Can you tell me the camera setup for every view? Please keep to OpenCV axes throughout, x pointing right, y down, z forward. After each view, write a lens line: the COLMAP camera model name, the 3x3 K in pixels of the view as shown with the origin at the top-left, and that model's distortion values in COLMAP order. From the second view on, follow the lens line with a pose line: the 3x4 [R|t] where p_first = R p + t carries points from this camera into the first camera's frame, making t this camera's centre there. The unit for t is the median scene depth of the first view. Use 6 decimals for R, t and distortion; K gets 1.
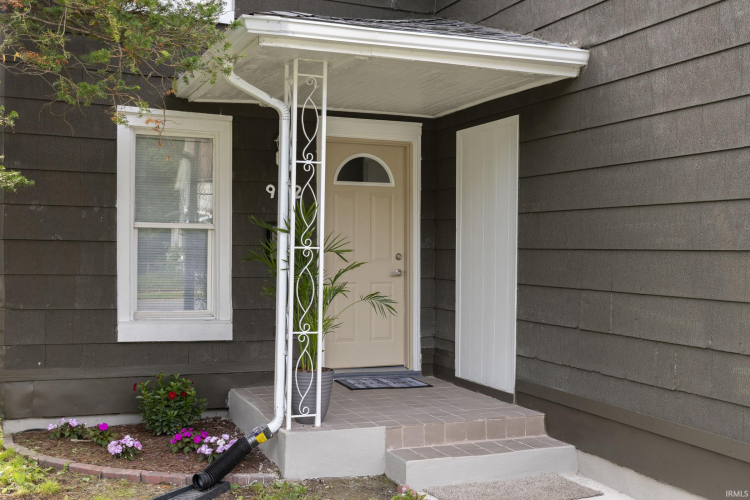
lens RADIAL K [[825.6, 0, 374.4], [0, 825.6, 250.1], [0, 0, 1]] dist [0.000333, 0.000000]
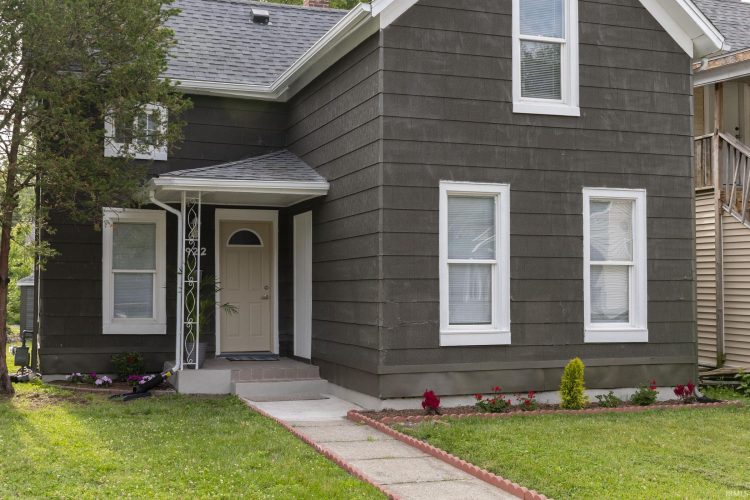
lens RADIAL K [[896.0, 0, 373.0], [0, 896.0, 251.0], [0, 0, 1]] dist [-0.017167, 0.000000]
pose [[0.999232, -0.012324, -0.037189, 0.386859], [0.010553, 0.998818, -0.047455, 0.027015], [0.037730, 0.047026, 0.998181, -1.028672]]
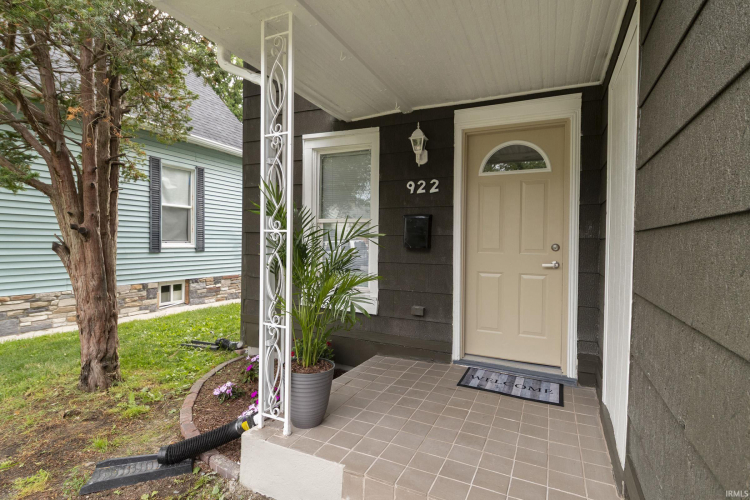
lens RADIAL K [[373.1, 0, 373.1], [0, 373.1, 248.5], [0, 0, 1]] dist [0.001518, 0.000200]
pose [[0.660278, 0.011386, -0.750935, 0.249011], [-0.011153, 0.999923, 0.005355, 0.011186], [0.750939, 0.004839, 0.660354, 0.693045]]
